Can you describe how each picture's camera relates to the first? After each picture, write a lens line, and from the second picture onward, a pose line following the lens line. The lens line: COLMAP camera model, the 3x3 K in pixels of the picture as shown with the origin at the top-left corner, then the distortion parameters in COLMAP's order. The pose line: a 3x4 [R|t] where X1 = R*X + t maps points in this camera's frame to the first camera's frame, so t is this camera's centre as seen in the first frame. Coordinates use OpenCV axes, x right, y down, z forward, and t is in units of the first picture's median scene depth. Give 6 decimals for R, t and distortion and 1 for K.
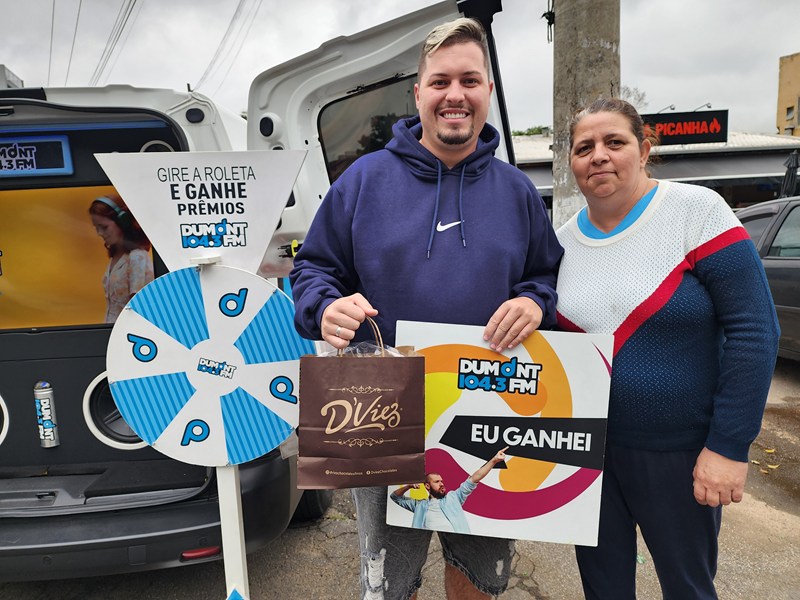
lens RADIAL K [[550.9, 0, 398.4], [0, 550.9, 290.7], [0, 0, 1]] dist [0.060781, -0.061071]
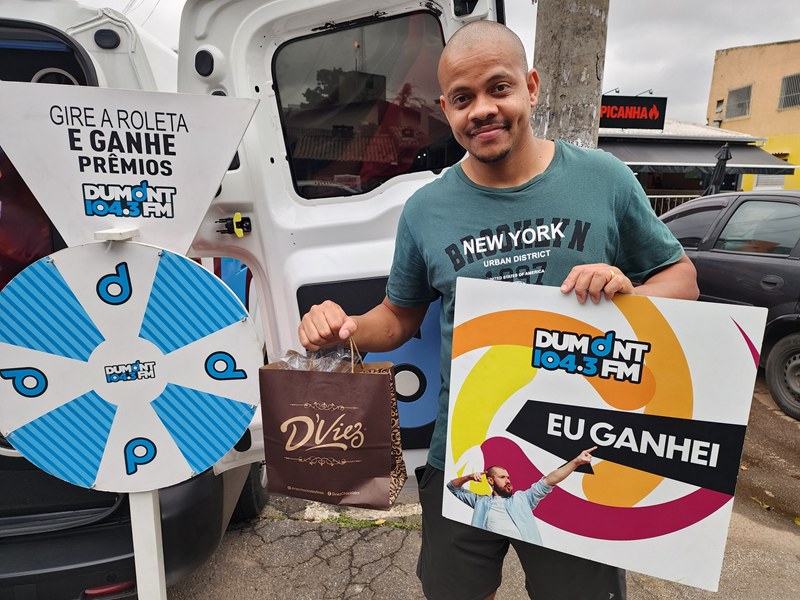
lens RADIAL K [[547.0, 0, 414.2], [0, 547.0, 300.1], [0, 0, 1]] dist [0.070196, -0.070050]
pose [[0.989072, 0.042565, 0.141155, -0.045513], [-0.053843, 0.995571, 0.077066, -0.044189], [-0.137249, -0.083824, 0.986983, 0.175470]]
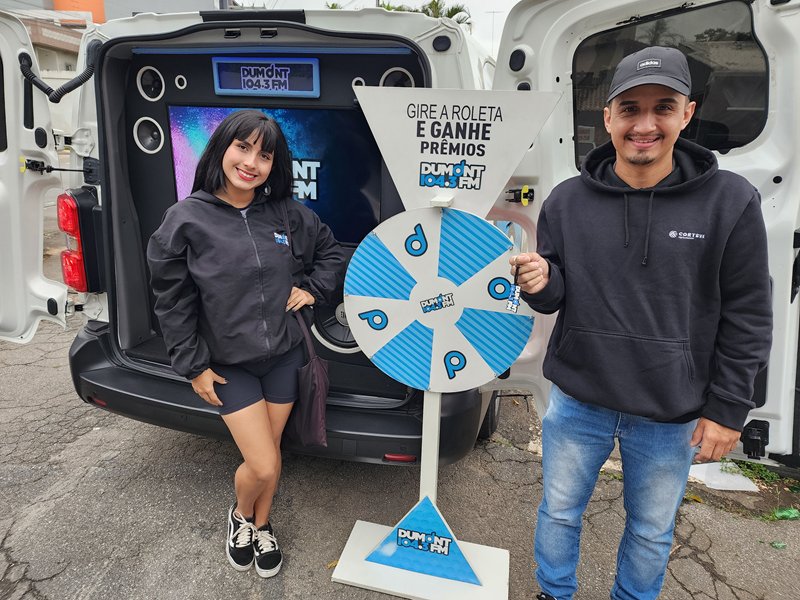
lens RADIAL K [[545.0, 0, 392.0], [0, 545.0, 297.9], [0, 0, 1]] dist [0.069895, -0.064619]
pose [[0.953541, 0.158761, -0.256038, -0.144118], [-0.110644, 0.975034, 0.192527, -0.063011], [0.280211, -0.155253, 0.947300, -0.009126]]
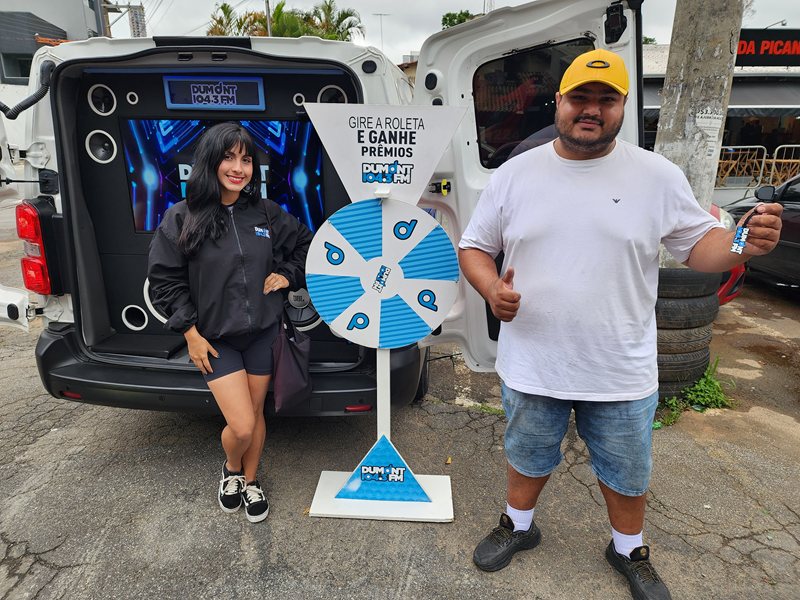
lens RADIAL K [[547.7, 0, 396.1], [0, 547.7, 303.2], [0, 0, 1]] dist [0.071155, -0.067377]
pose [[0.992597, 0.084962, -0.086788, -0.176835], [-0.068065, 0.980966, 0.181861, -0.038467], [0.100587, -0.174607, 0.979487, -0.284485]]
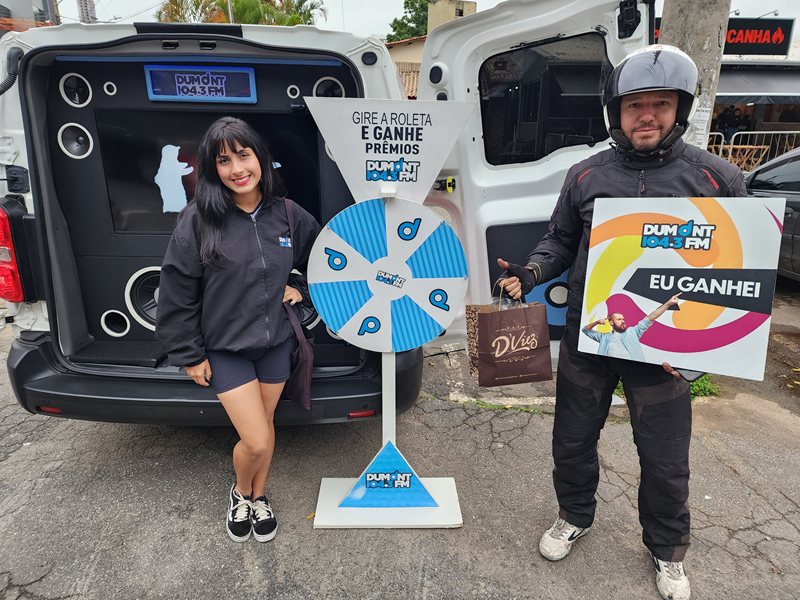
lens RADIAL K [[545.6, 0, 402.0], [0, 545.6, 296.1], [0, 0, 1]] dist [0.076529, -0.070918]
pose [[0.997697, 0.066443, -0.013648, -0.276150], [-0.062598, 0.979397, 0.191996, -0.063277], [0.026123, -0.190699, 0.981301, -0.232114]]
